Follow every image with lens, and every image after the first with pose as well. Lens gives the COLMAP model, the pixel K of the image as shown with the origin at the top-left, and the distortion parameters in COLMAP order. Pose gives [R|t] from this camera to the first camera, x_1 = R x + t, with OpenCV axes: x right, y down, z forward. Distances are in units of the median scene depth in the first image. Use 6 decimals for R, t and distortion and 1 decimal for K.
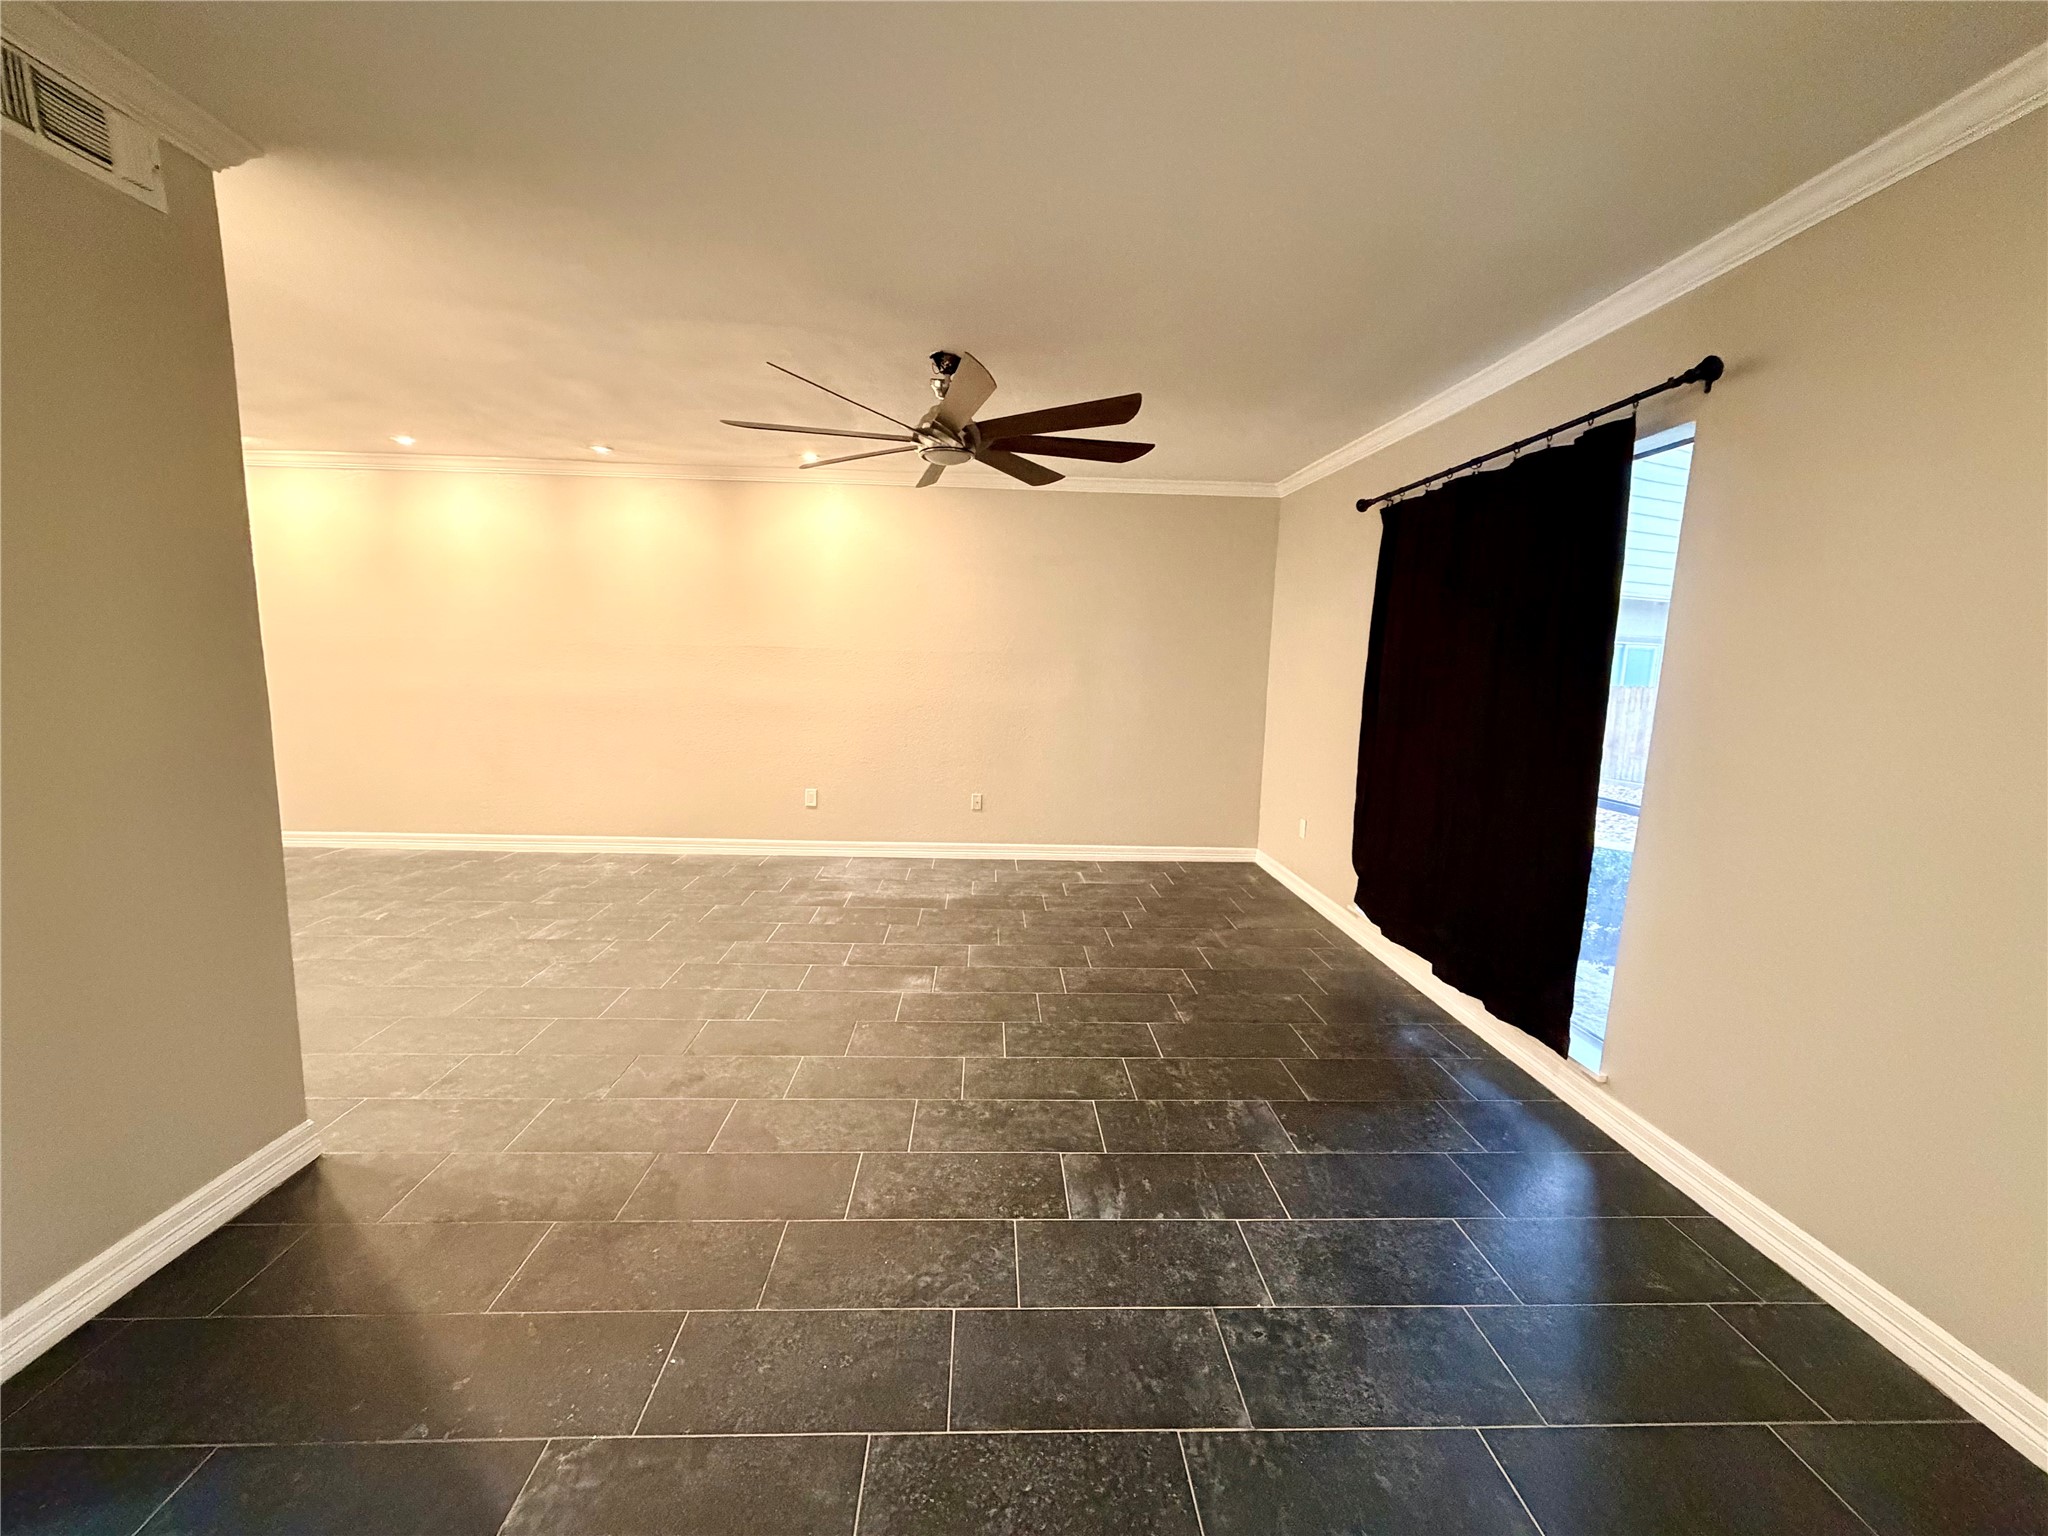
lens RADIAL K [[819.1, 0, 1020.1], [0, 819.1, 775.5], [0, 0, 1]] dist [-0.000875, -0.000331]
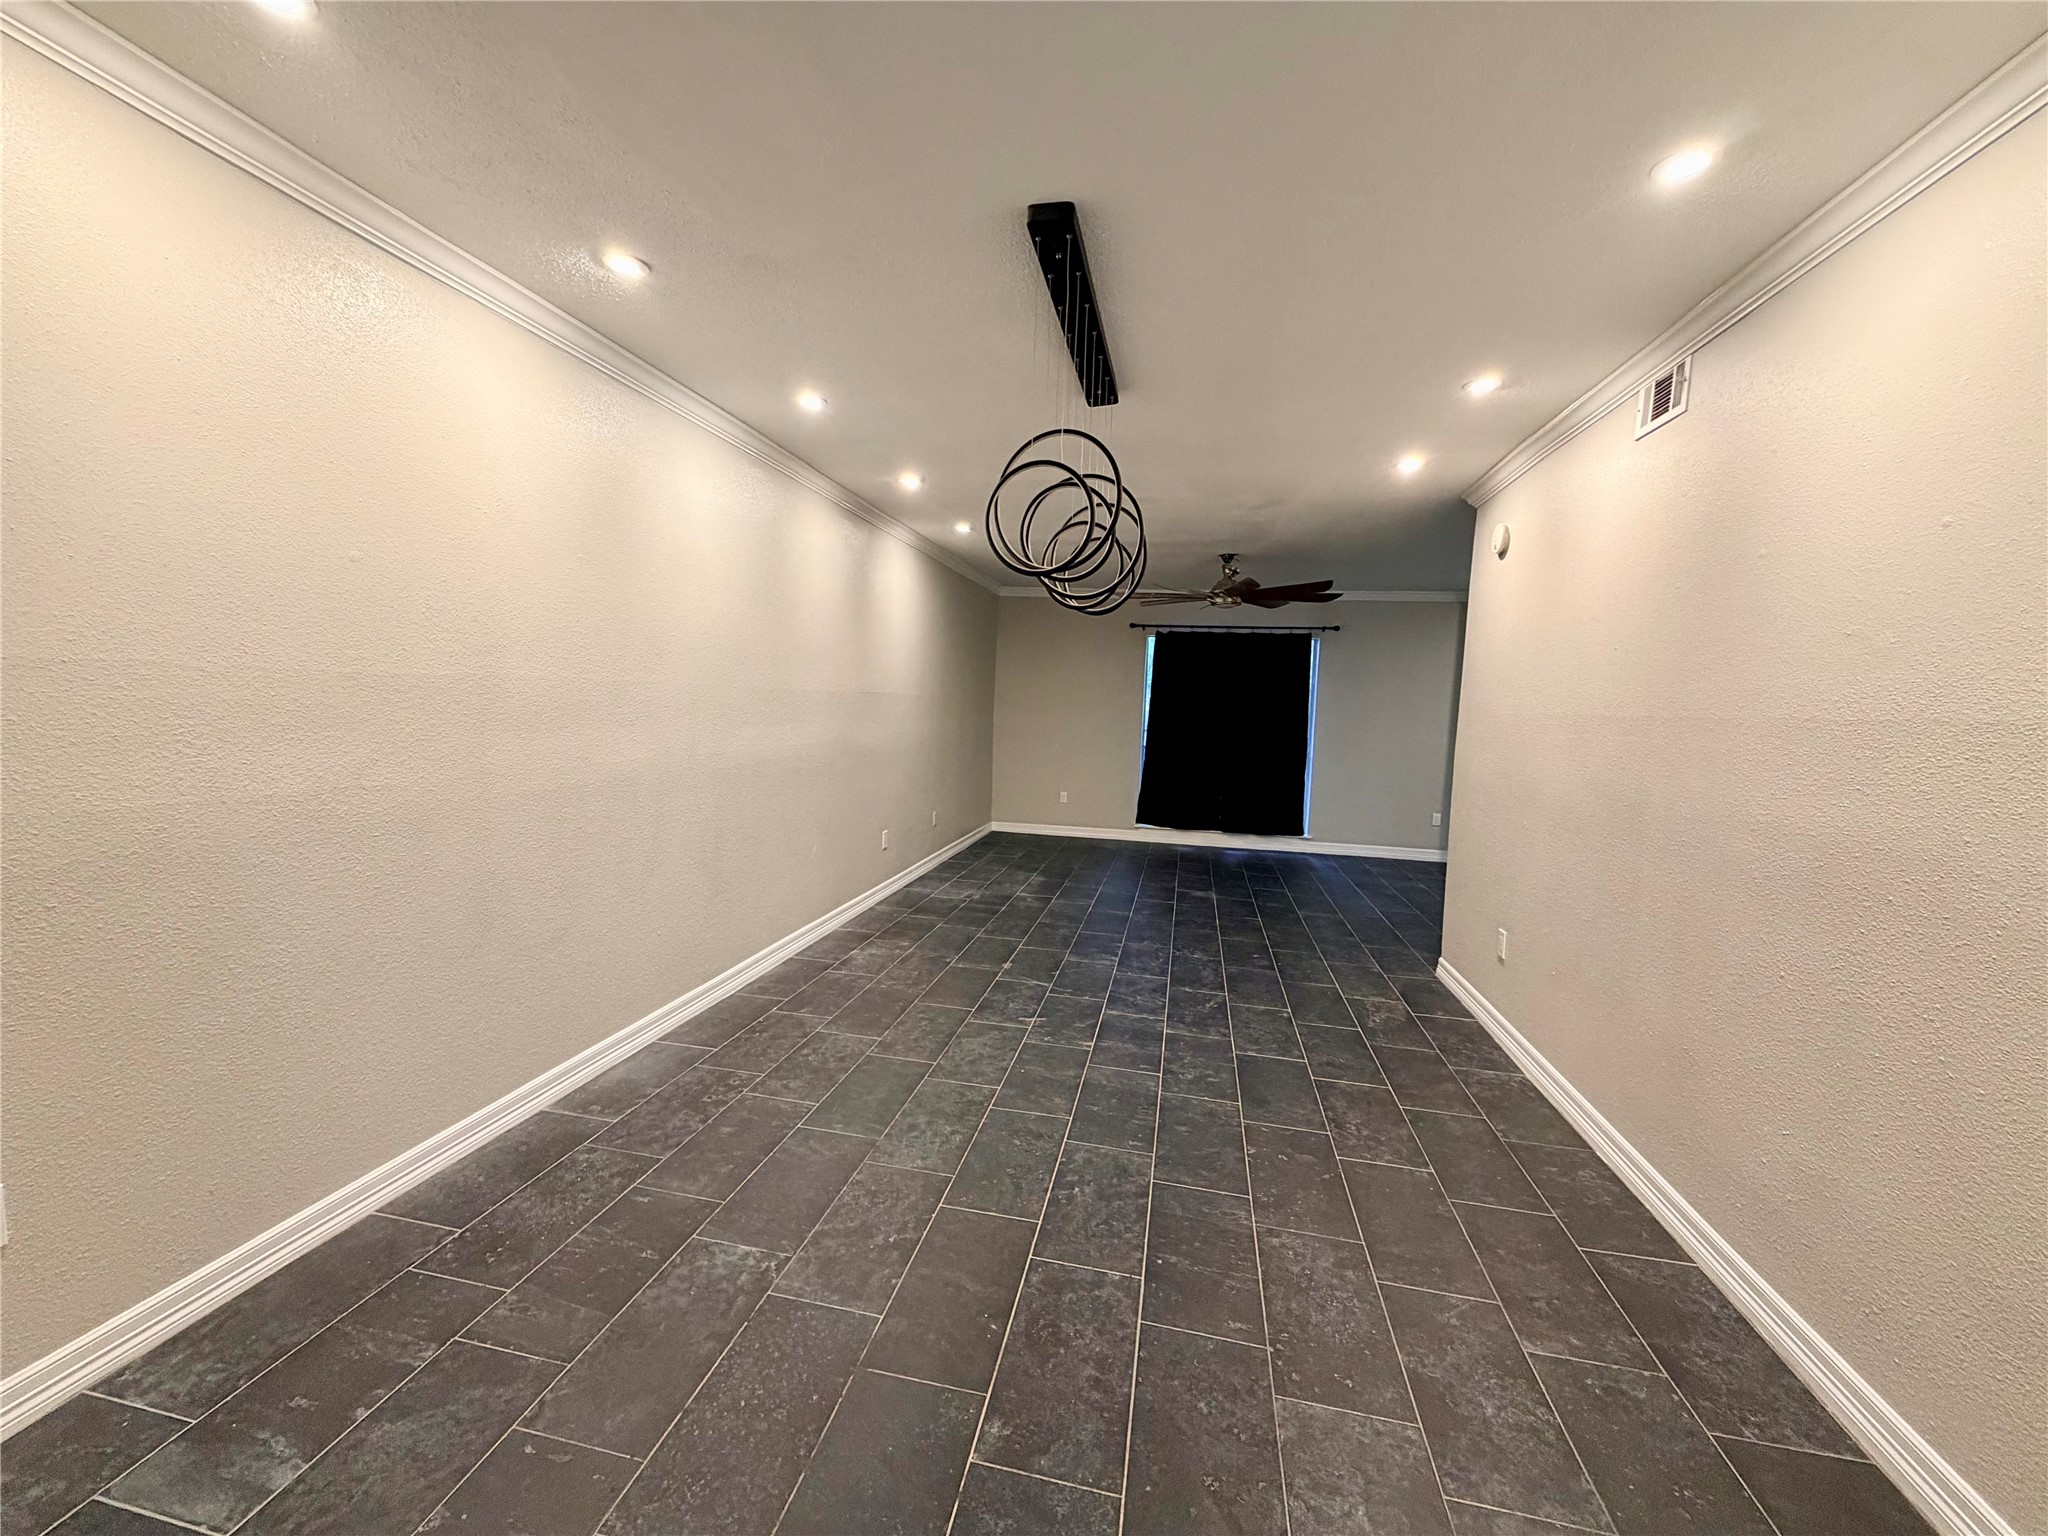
lens RADIAL K [[819.1, 0, 1020.1], [0, 819.1, 775.5], [0, 0, 1]] dist [-0.000875, -0.000331]
pose [[0.240632, -0.103501, 0.965082, -1.482033], [0.114392, 0.990393, 0.077693, -0.139060], [-0.963852, 0.091702, 0.250160, 0.723316]]
